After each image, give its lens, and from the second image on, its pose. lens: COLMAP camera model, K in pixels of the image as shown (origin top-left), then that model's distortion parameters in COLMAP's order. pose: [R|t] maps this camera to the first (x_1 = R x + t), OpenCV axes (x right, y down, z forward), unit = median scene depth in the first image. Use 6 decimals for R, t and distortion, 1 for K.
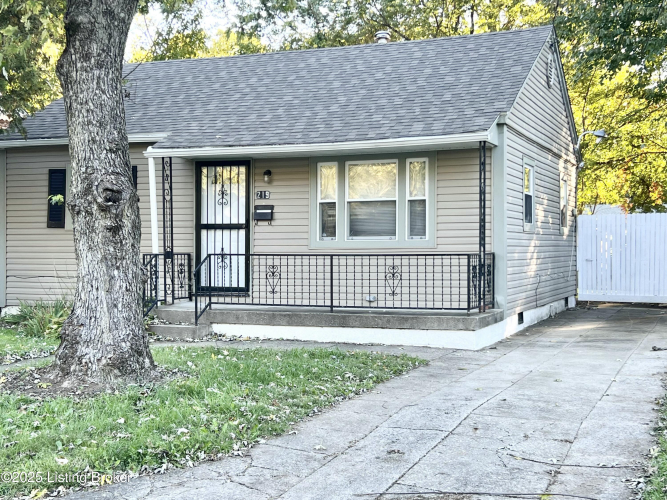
lens RADIAL K [[948.5, 0, 333.5], [0, 948.5, 250.0], [0, 0, 1]] dist [0.104886, -0.014757]
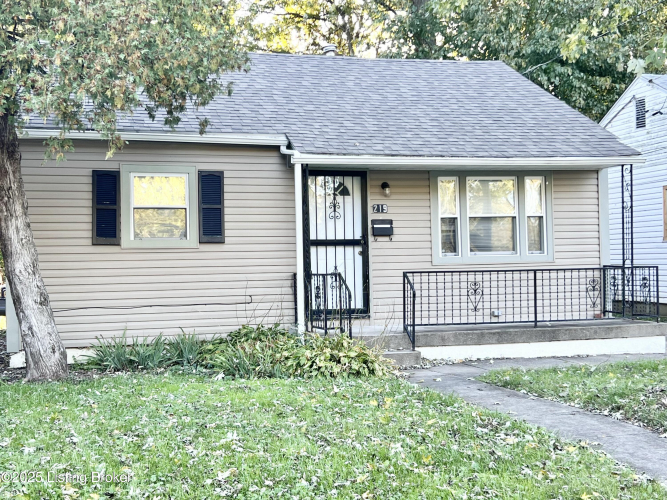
lens RADIAL K [[948.5, 0, 333.5], [0, 948.5, 250.0], [0, 0, 1]] dist [0.104886, -0.014757]
pose [[0.787780, -0.005387, 0.615933, -0.697375], [0.019892, 0.999663, -0.016698, -0.002724], [-0.615636, 0.025406, 0.787621, 0.299689]]
